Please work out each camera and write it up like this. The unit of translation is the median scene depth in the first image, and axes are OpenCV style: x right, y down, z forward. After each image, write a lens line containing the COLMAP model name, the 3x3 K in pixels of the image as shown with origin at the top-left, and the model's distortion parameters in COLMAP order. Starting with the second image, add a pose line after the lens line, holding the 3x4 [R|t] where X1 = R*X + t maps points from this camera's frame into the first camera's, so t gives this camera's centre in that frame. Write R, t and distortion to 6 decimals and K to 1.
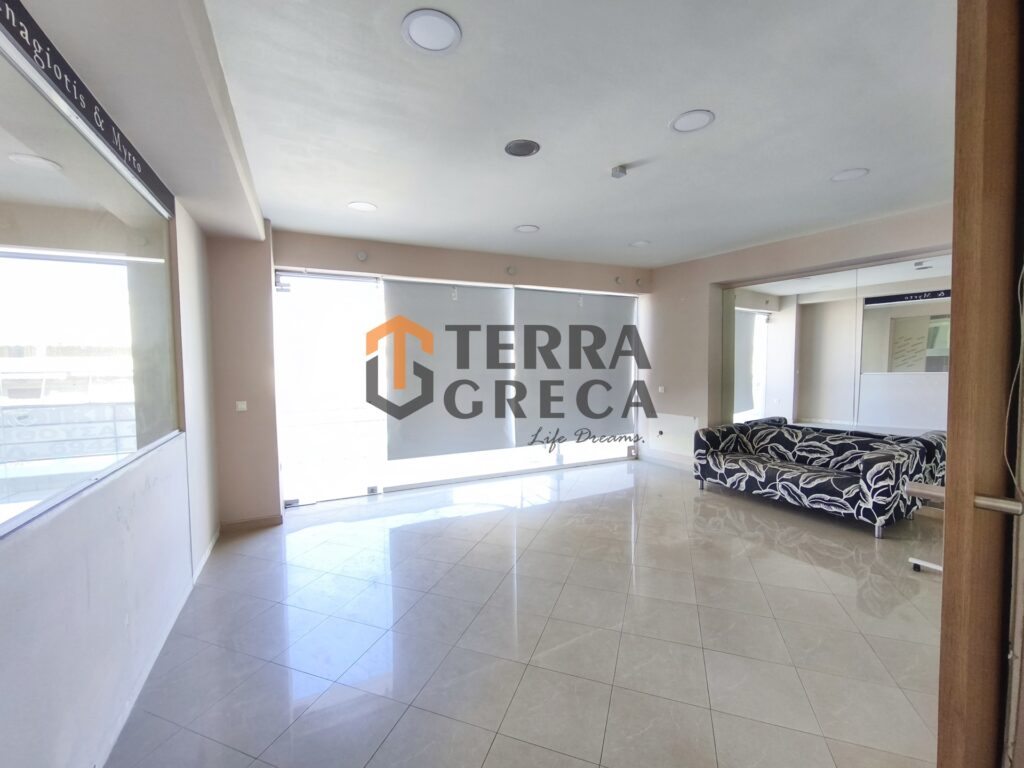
lens RADIAL K [[432.8, 0, 512.0], [0, 432.8, 384.0], [0, 0, 1]] dist [-0.000652, -0.000076]
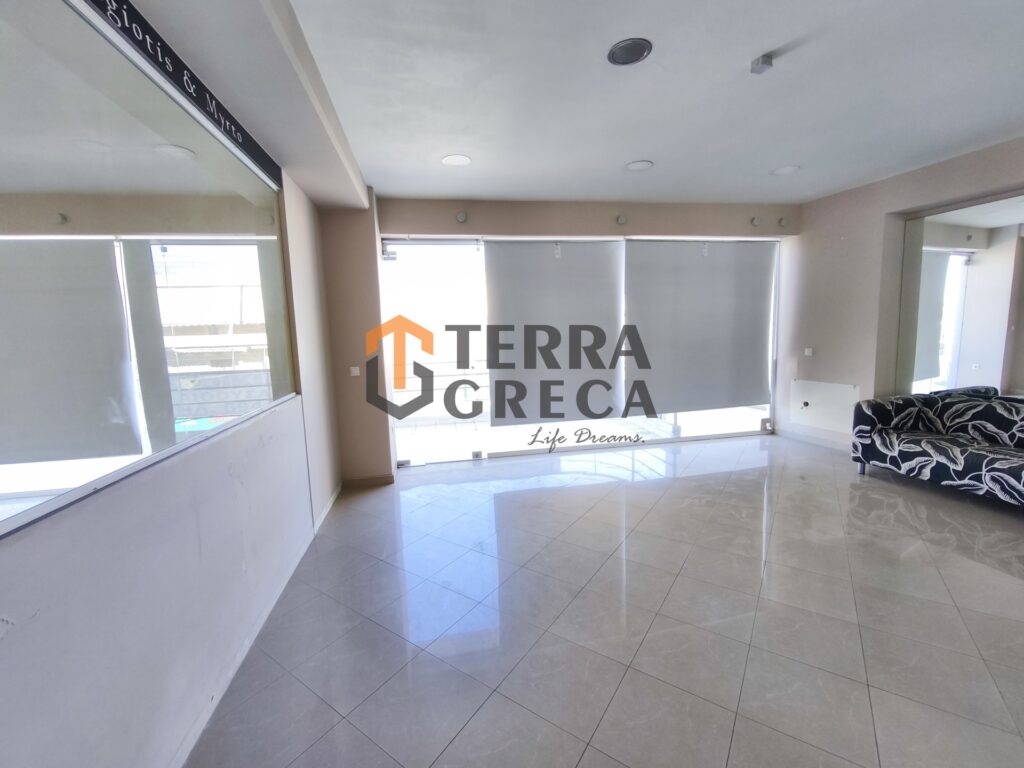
lens RADIAL K [[432.3, 0, 509.2], [0, 432.3, 383.6], [0, 0, 1]] dist [0.000513, -0.000519]
pose [[0.965007, 0.006383, -0.262148, 0.013274], [0.012875, 0.997345, 0.071681, 0.008543], [0.261909, -0.072548, 0.962362, 0.068401]]
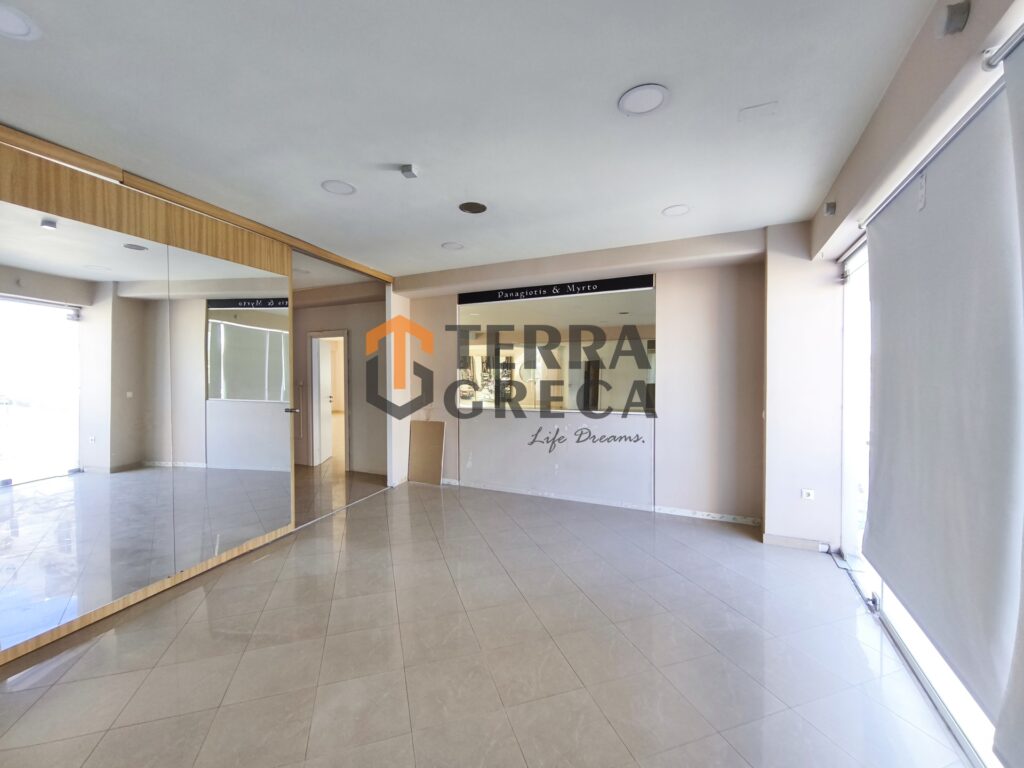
lens RADIAL K [[432.8, 0, 512.0], [0, 432.8, 384.0], [0, 0, 1]] dist [-0.000652, -0.000076]
pose [[0.759362, 0.030689, 0.649945, 1.609224], [0.004778, 0.998597, -0.052735, -0.017029], [-0.650651, 0.043150, 0.758150, 0.172528]]
